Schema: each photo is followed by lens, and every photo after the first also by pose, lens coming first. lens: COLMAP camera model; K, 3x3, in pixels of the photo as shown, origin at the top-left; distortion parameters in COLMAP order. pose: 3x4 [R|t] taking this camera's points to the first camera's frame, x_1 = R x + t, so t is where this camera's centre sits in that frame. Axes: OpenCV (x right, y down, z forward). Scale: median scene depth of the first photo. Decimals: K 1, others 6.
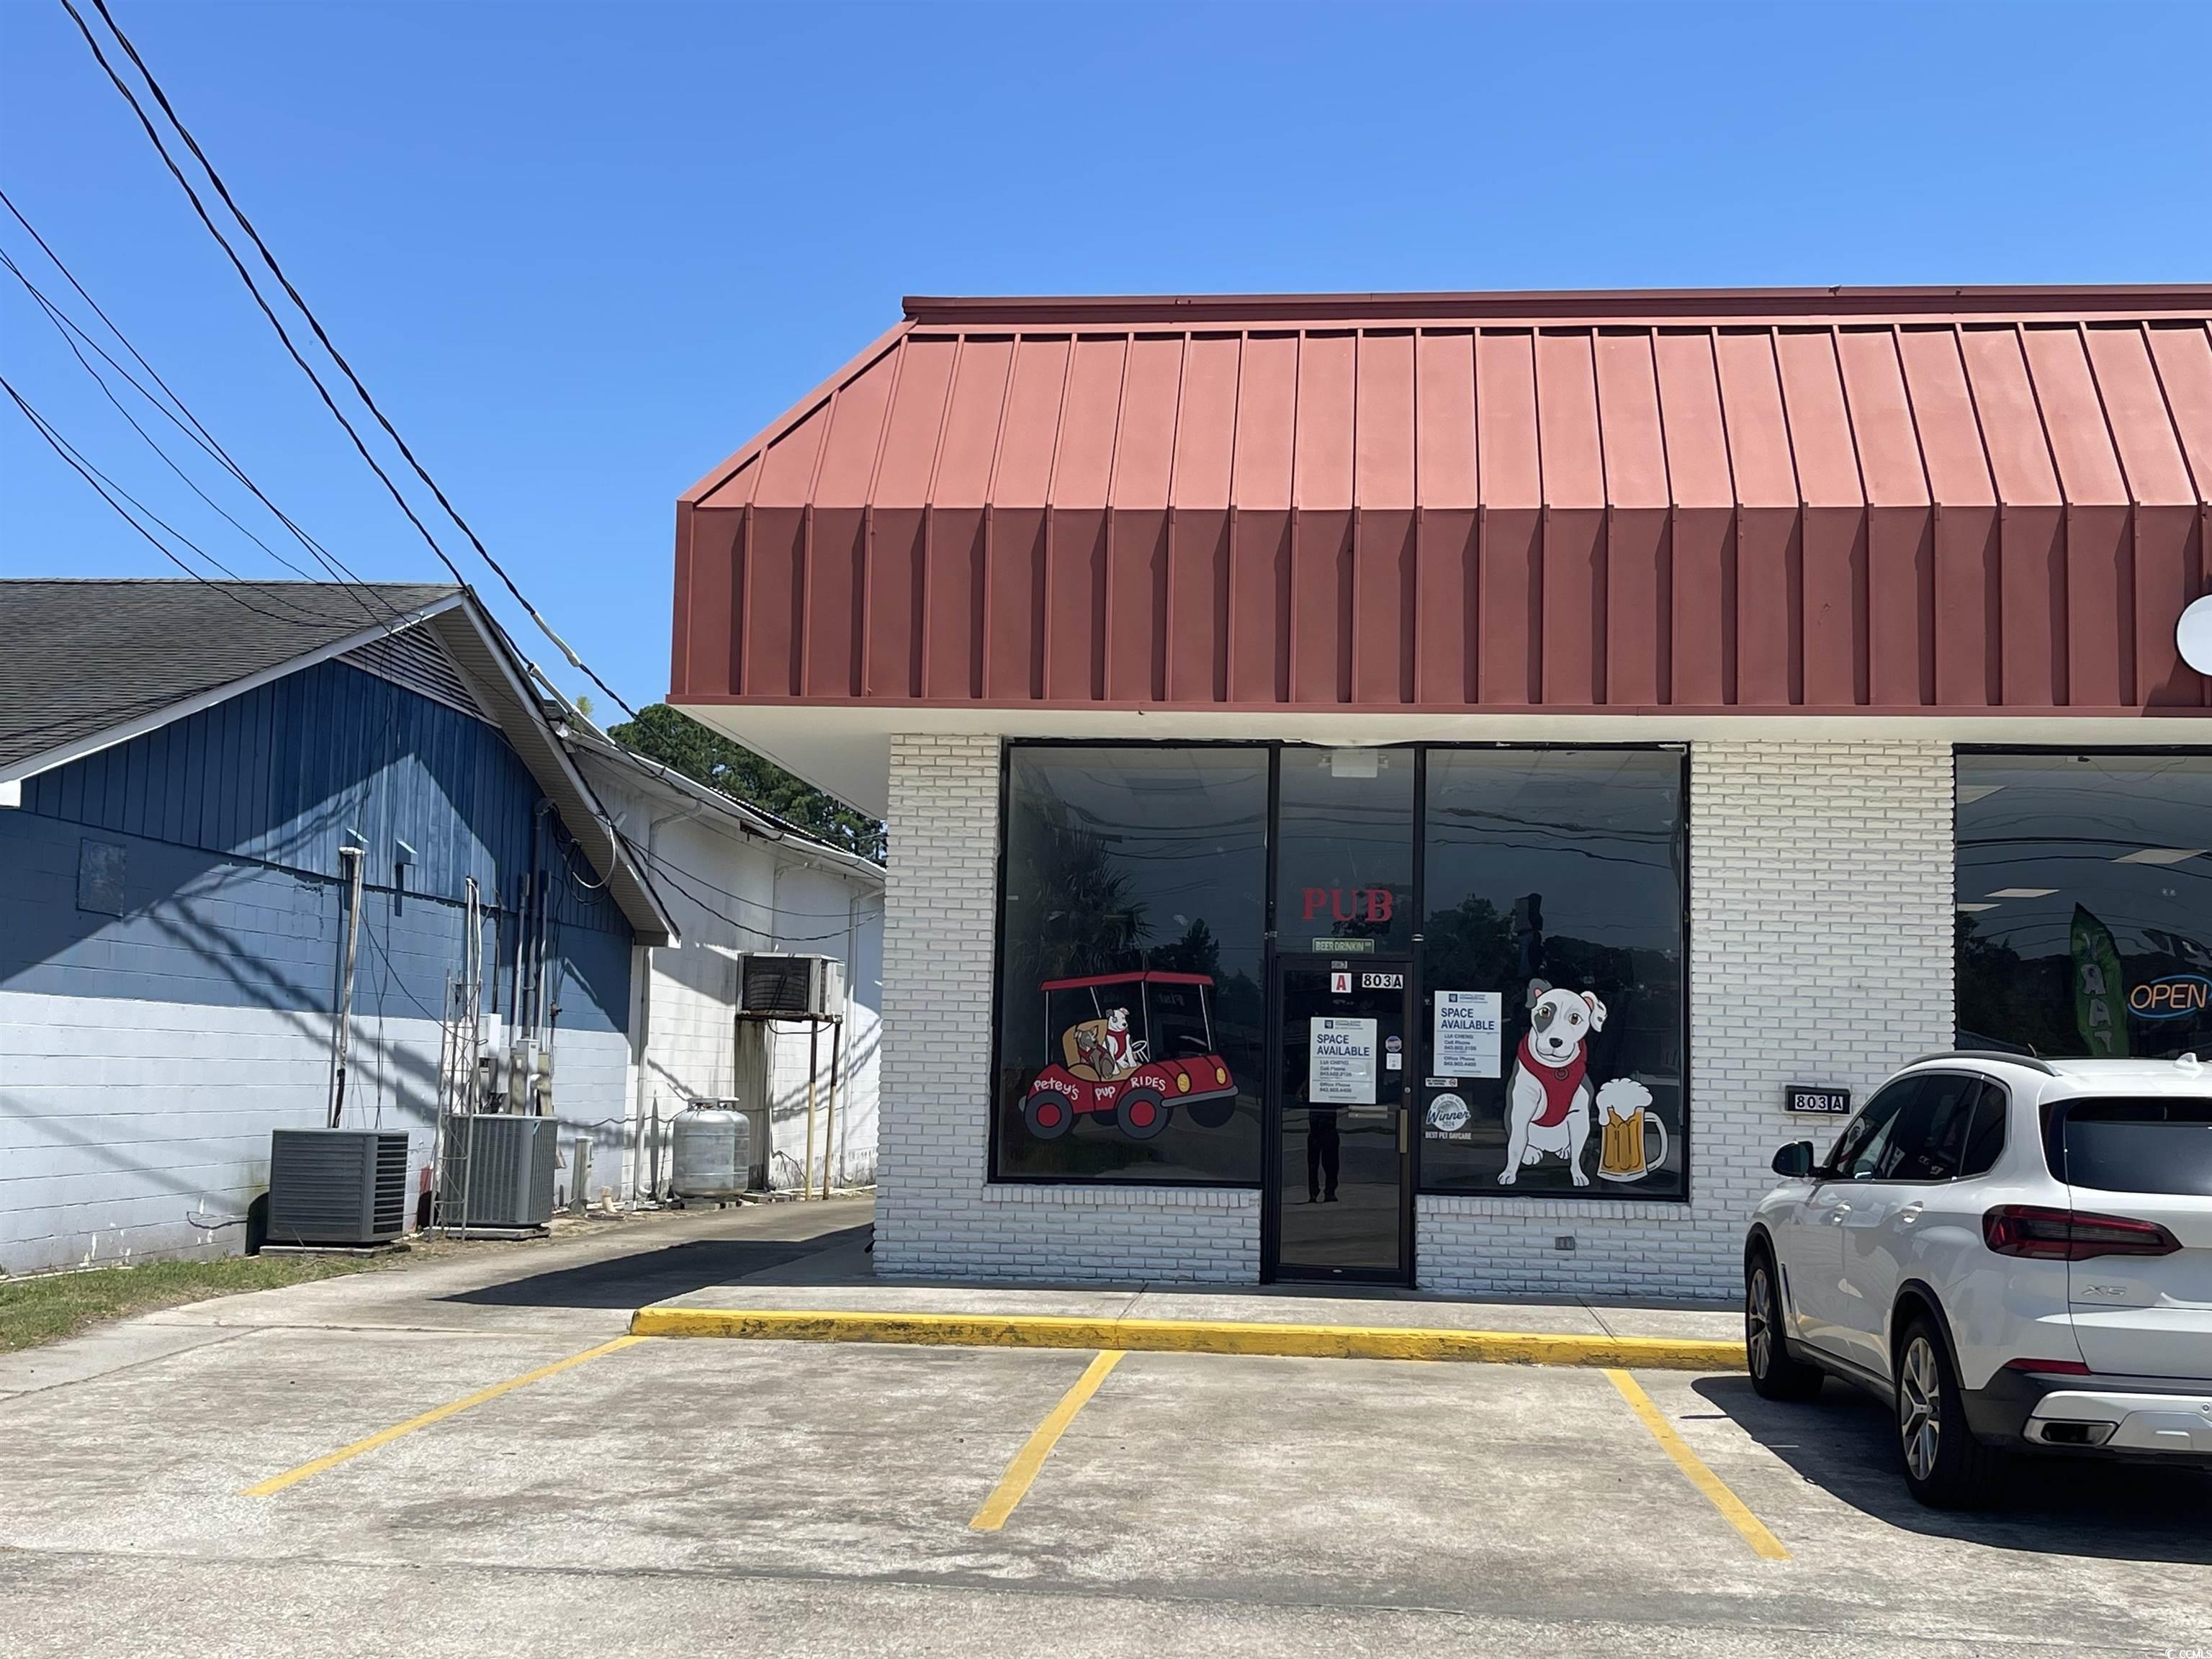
lens RADIAL K [[2564.8, 0, 1095.2], [0, 2564.8, 843.9], [0, 0, 1]] dist [0.045291, 0.000000]
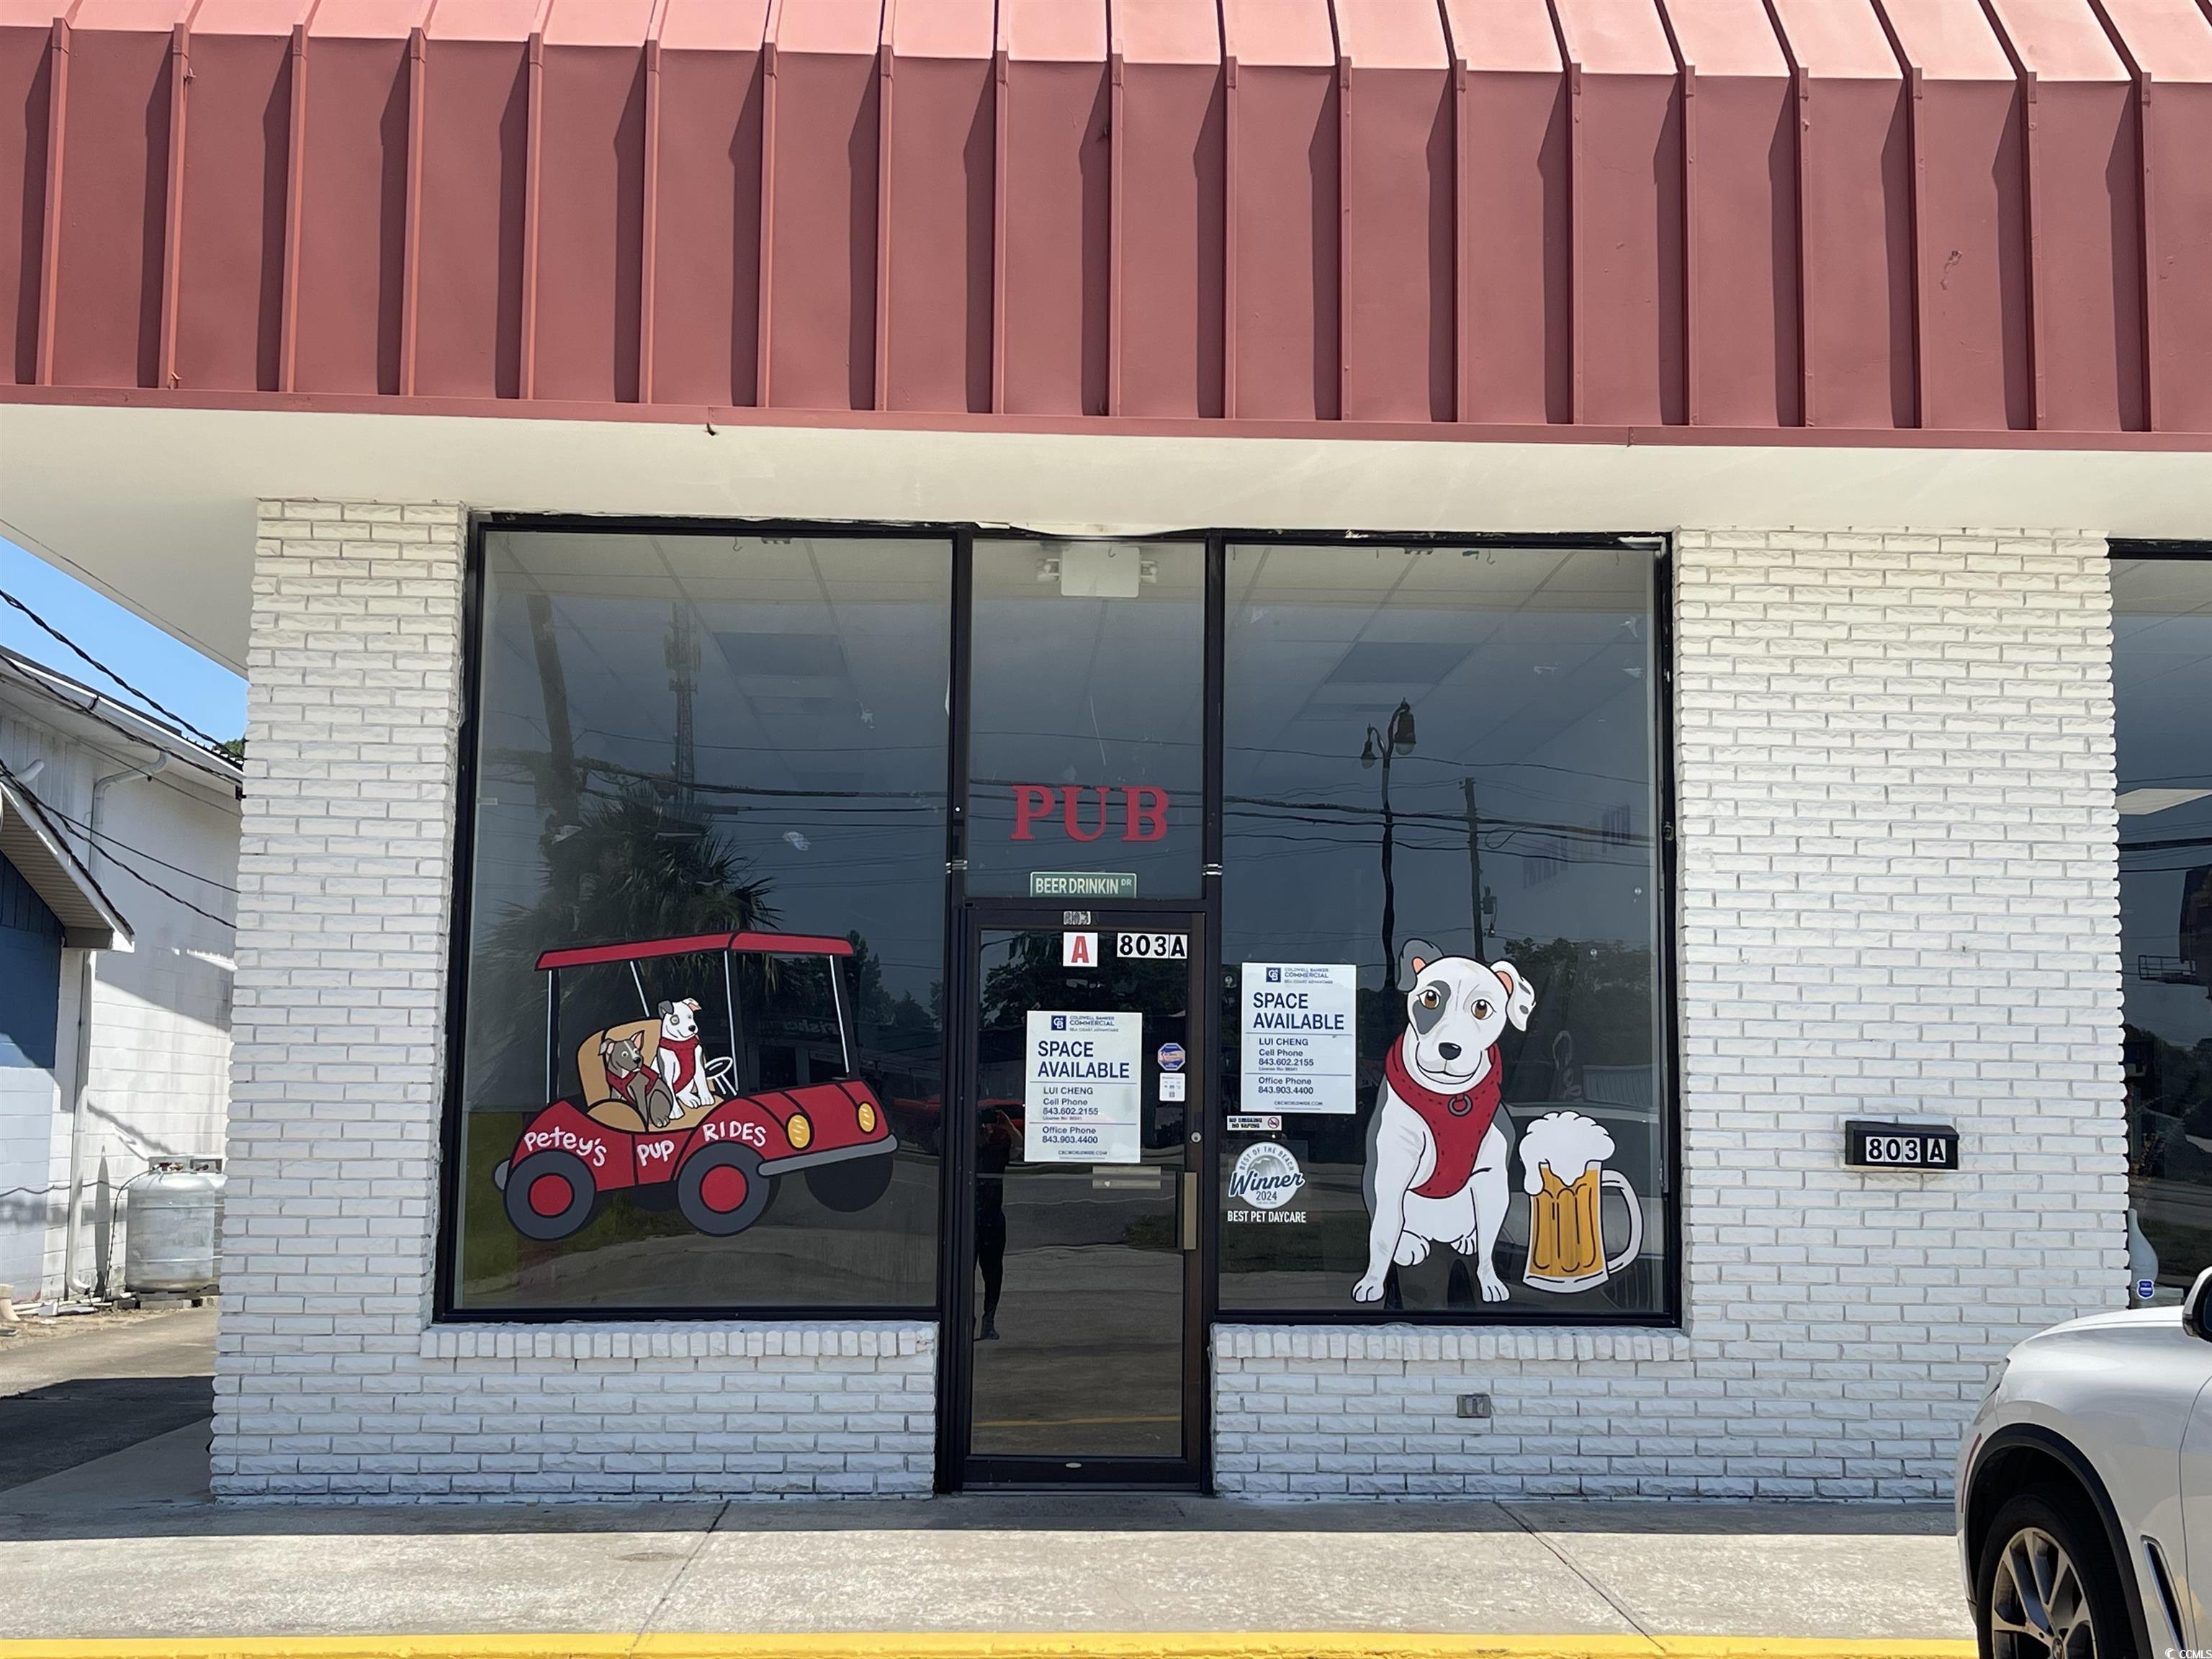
lens RADIAL K [[2564.8, 0, 1120.5], [0, 2564.8, 822.8], [0, 0, 1]] dist [0.045291, 0.000000]
pose [[0.990169, 0.002141, 0.139861, 0.026238], [0.000981, 0.999752, -0.022249, 0.039485], [-0.139874, 0.022168, 0.989921, 0.446360]]
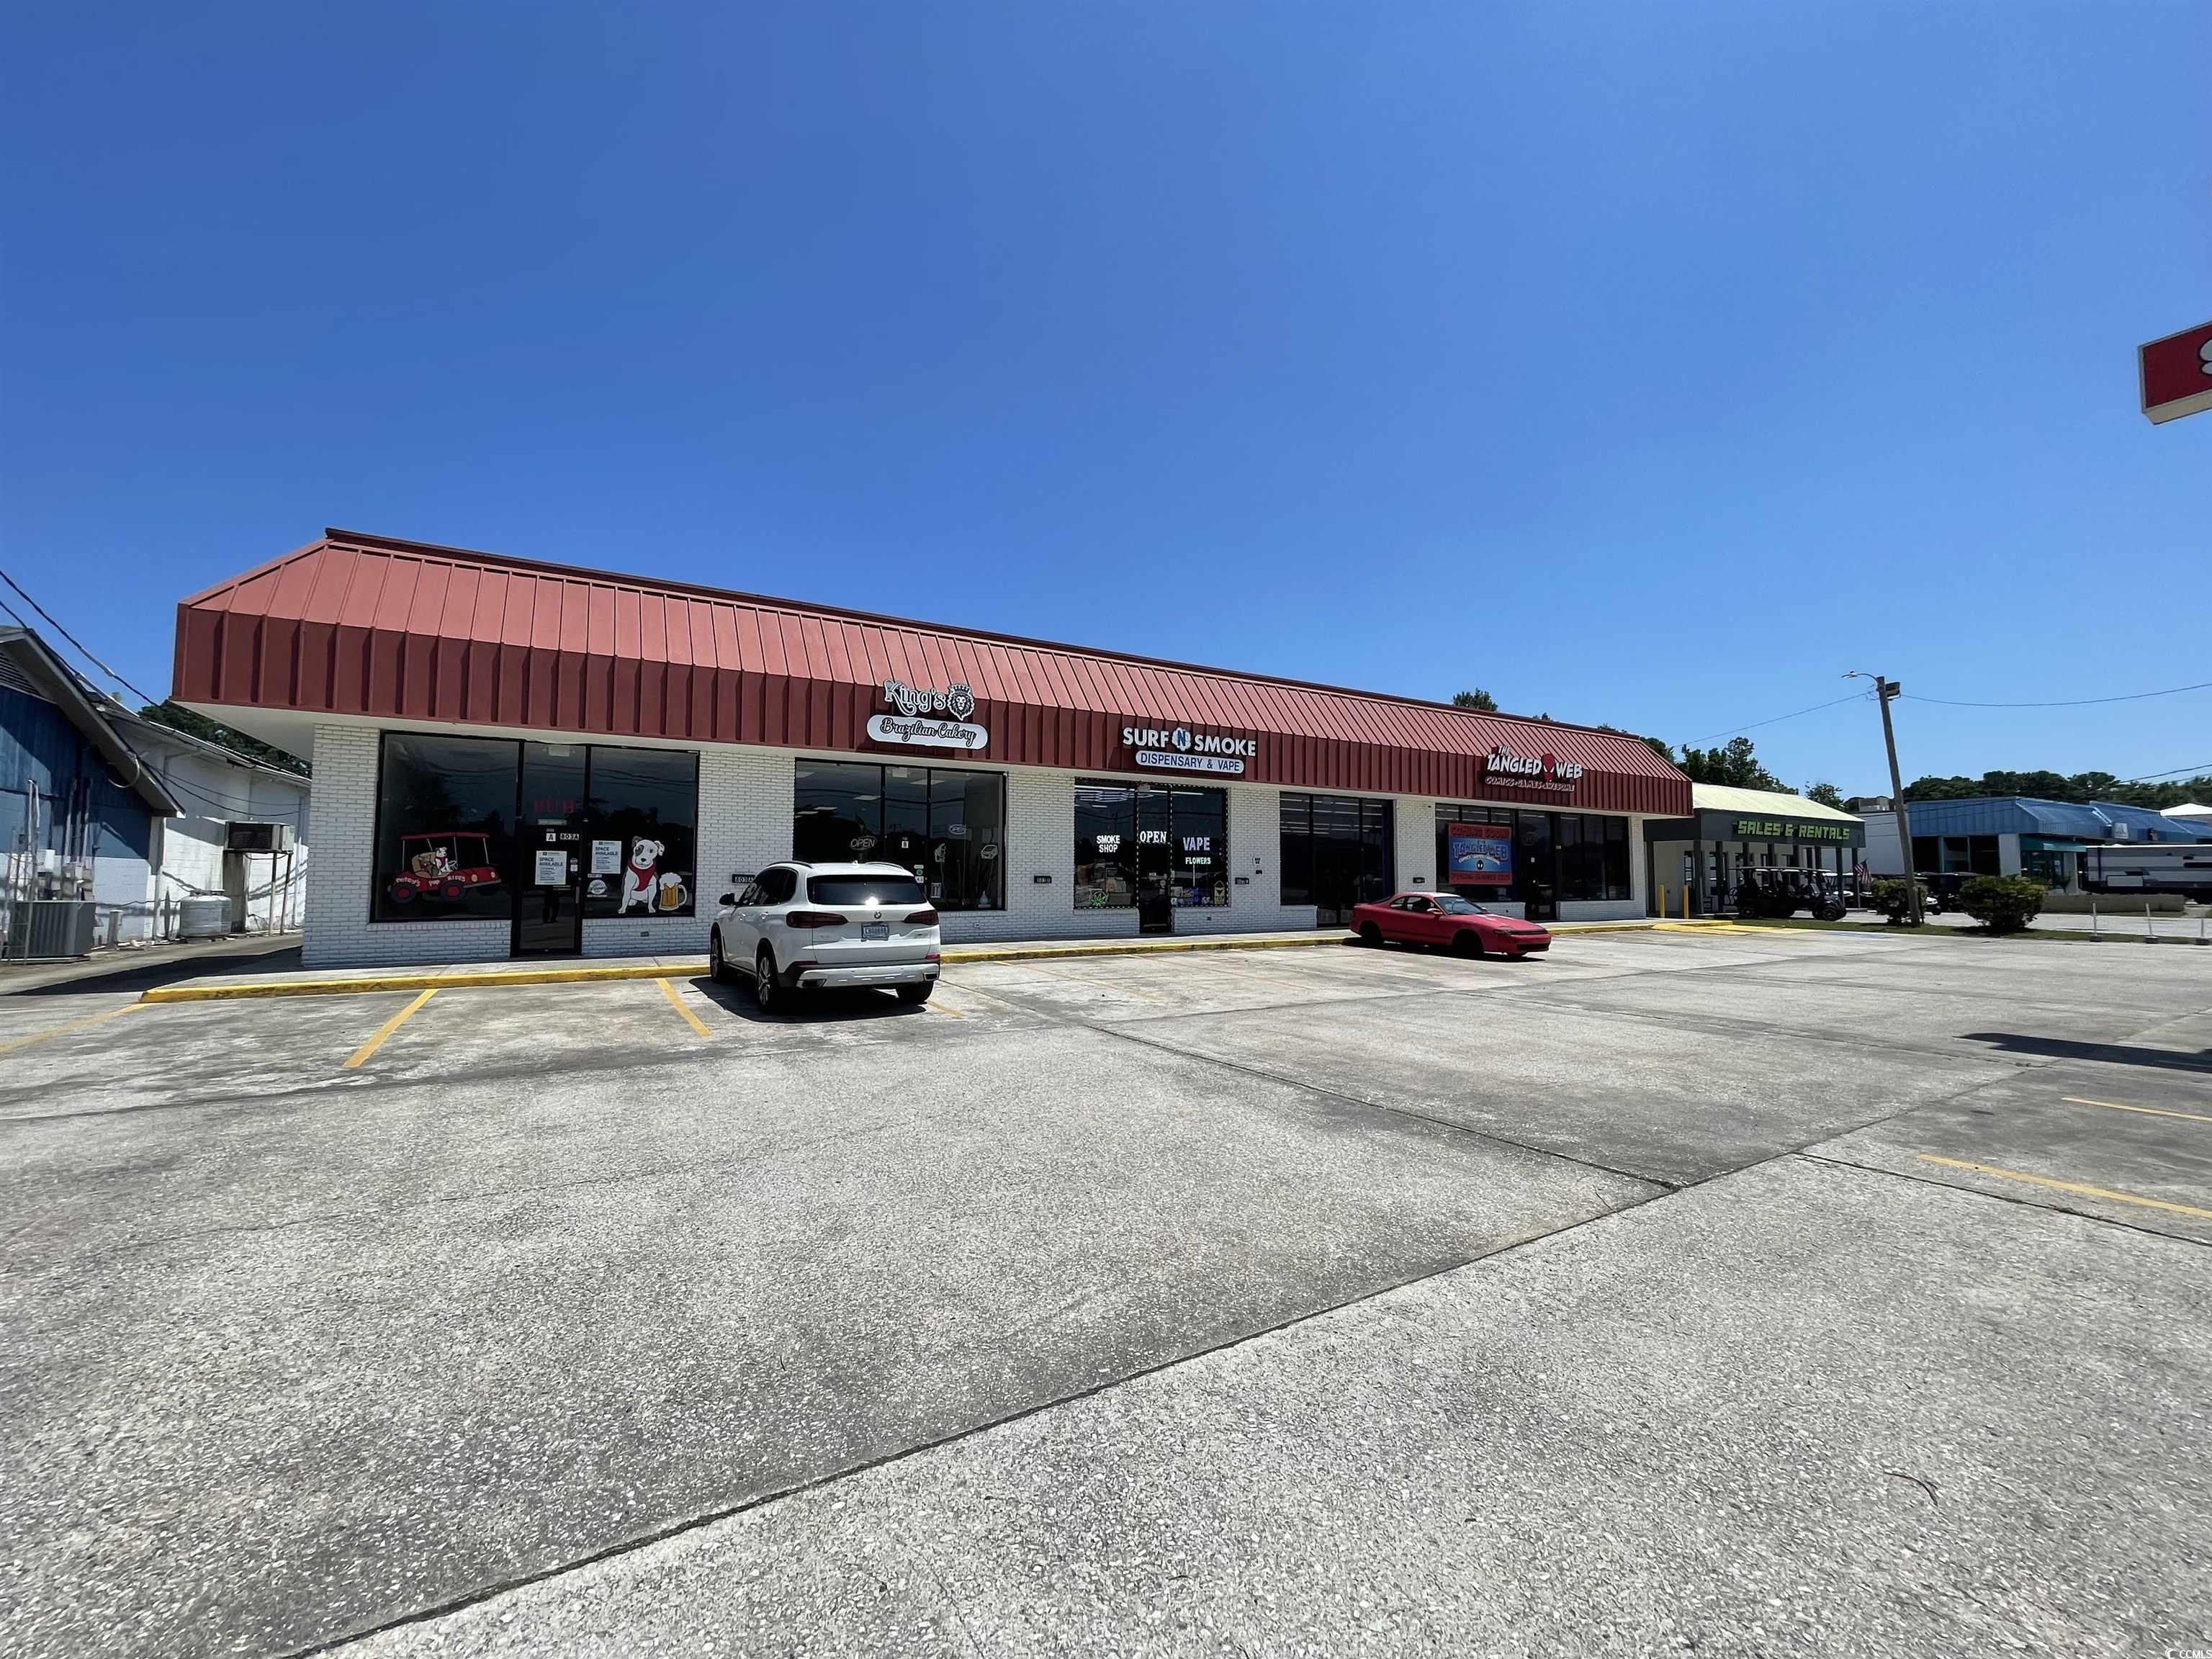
lens RADIAL K [[892.4, 0, 1088.3], [0, 892.4, 825.7], [0, 0, 1]] dist [0.012084, -0.000924]
pose [[0.812833, 0.015379, 0.582293, 0.012244], [-0.038102, 0.998914, 0.026806, -0.001064], [-0.581249, -0.043975, 0.812537, -0.027734]]
